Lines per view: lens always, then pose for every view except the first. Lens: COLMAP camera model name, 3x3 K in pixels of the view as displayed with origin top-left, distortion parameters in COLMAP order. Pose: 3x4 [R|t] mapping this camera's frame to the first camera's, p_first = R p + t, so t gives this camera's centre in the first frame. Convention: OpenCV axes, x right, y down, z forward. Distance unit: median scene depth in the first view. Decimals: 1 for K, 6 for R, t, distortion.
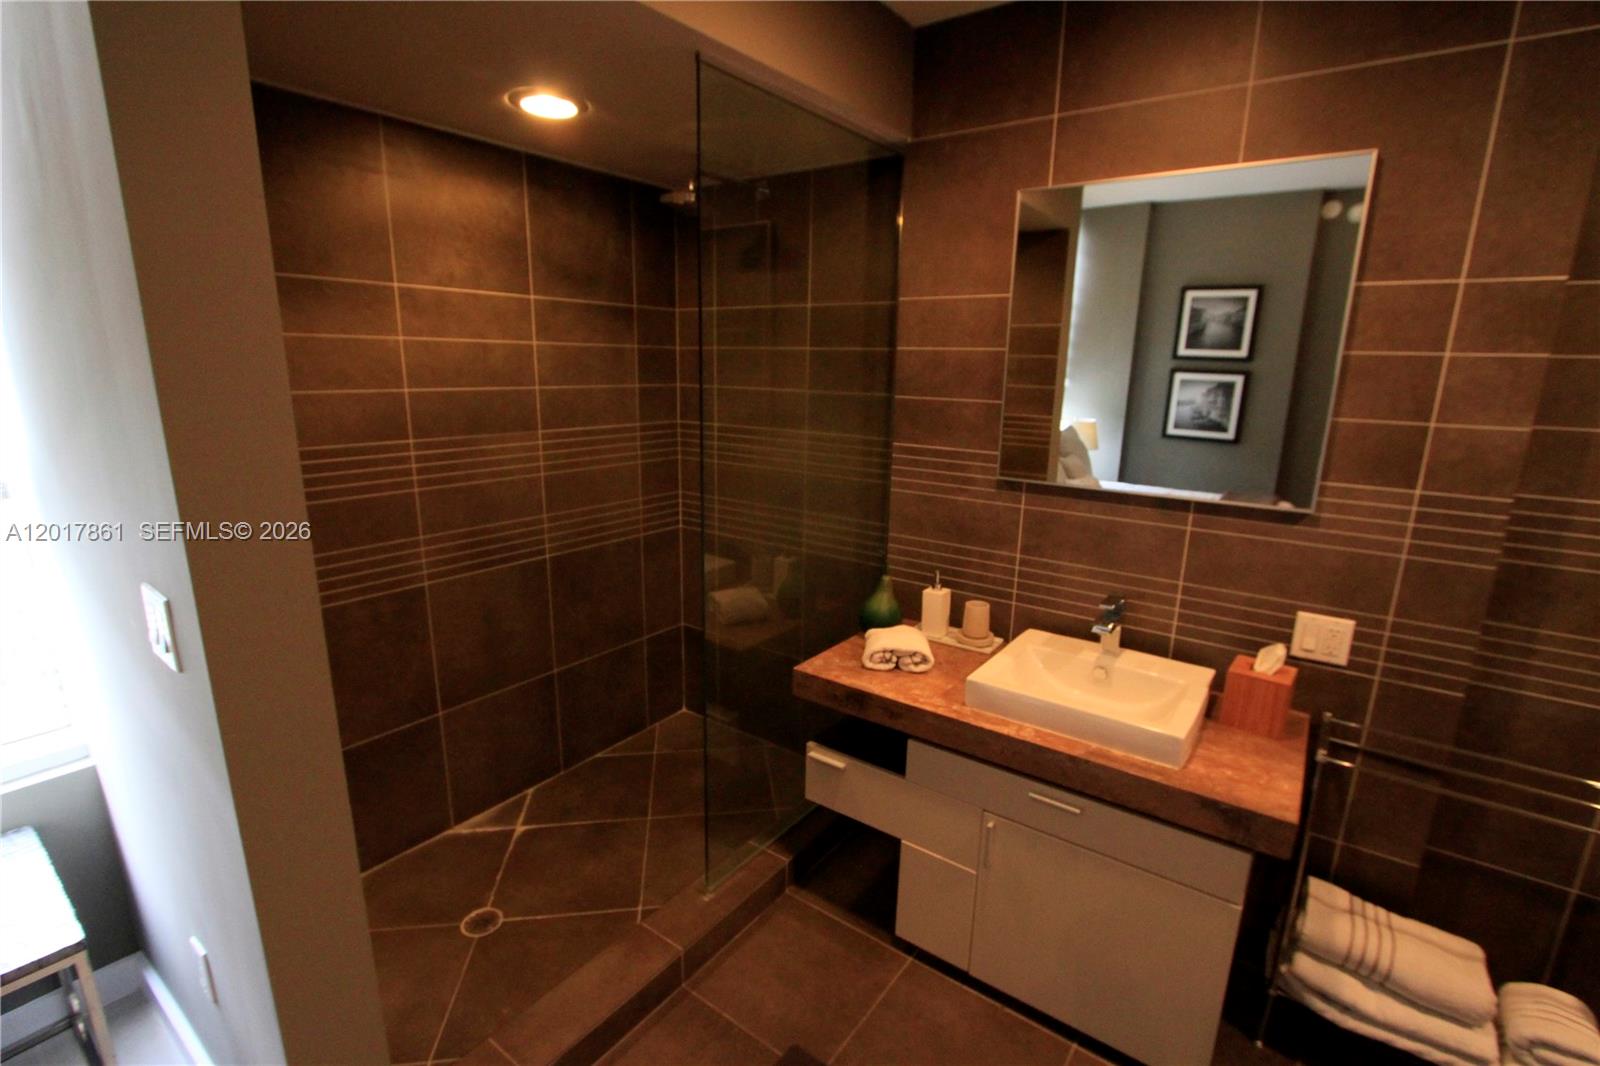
lens RADIAL K [[730.6, 0, 812.1], [0, 730.6, 537.5], [0, 0, 1]] dist [-0.018738, 0.003402]
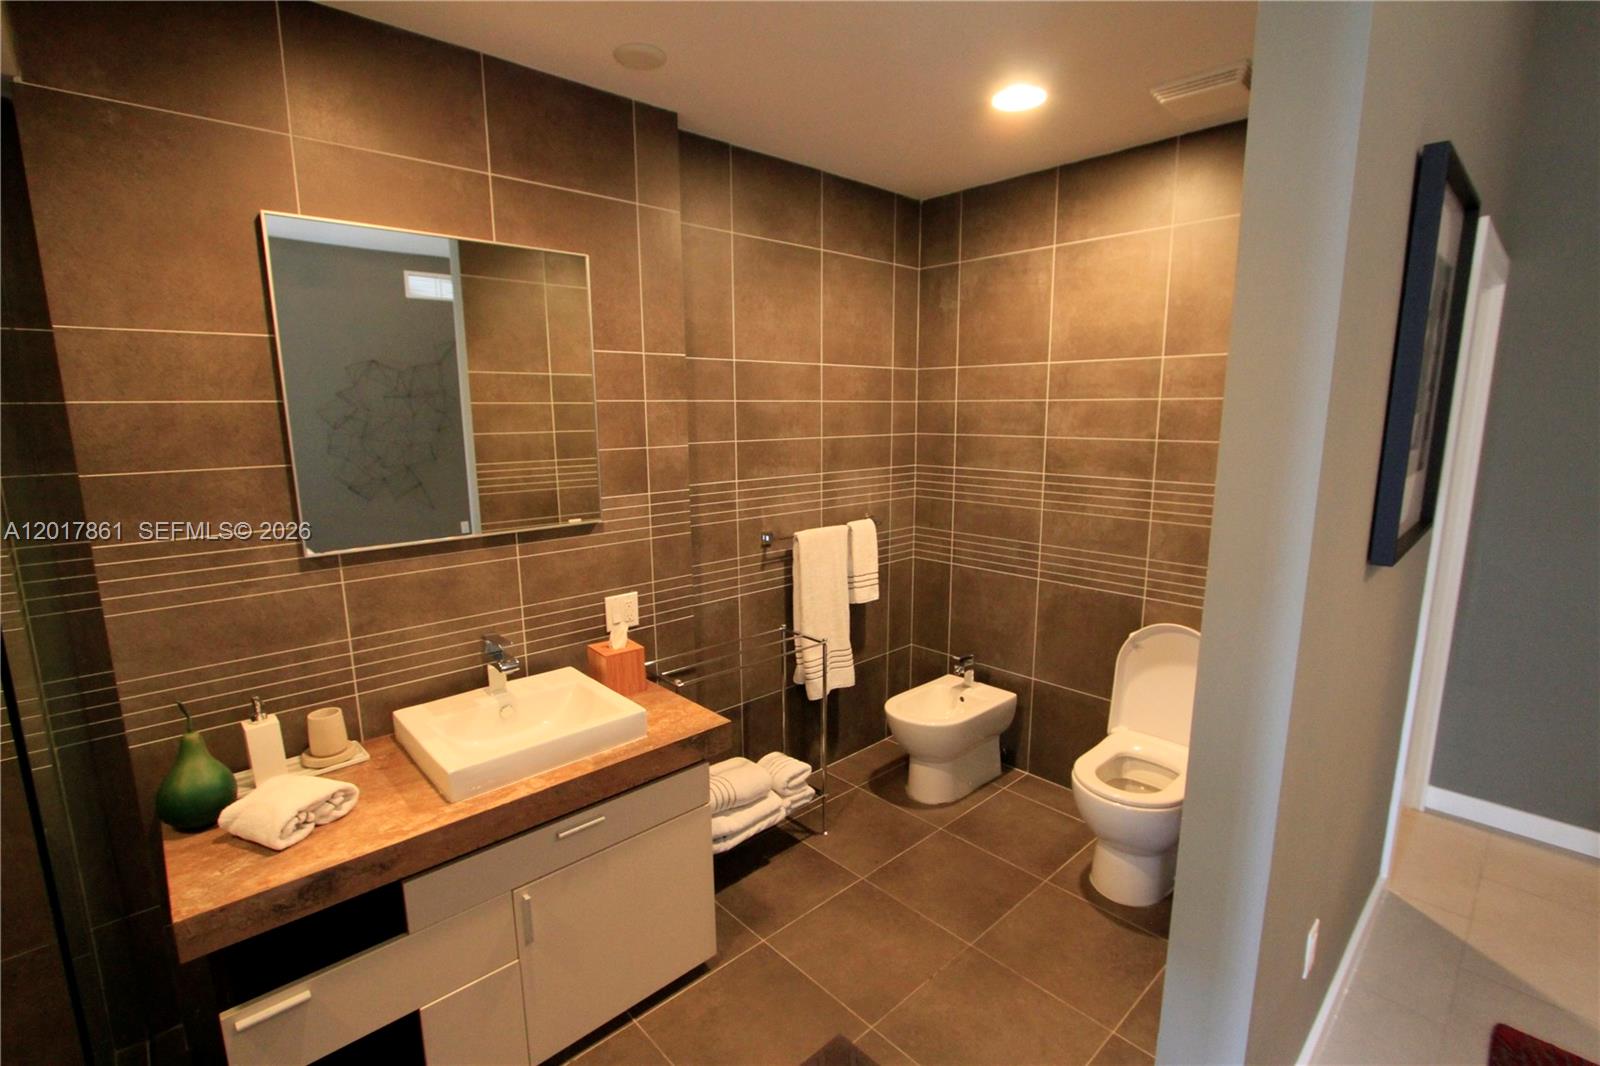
lens RADIAL K [[730.6, 0, 811.6], [0, 730.6, 535.2], [0, 0, 1]] dist [-0.018738, 0.003402]
pose [[0.198805, -0.191949, 0.961058, -0.465352], [0.235225, 0.961313, 0.143341, -0.100688], [-0.951391, 0.197568, 0.236265, 0.302437]]
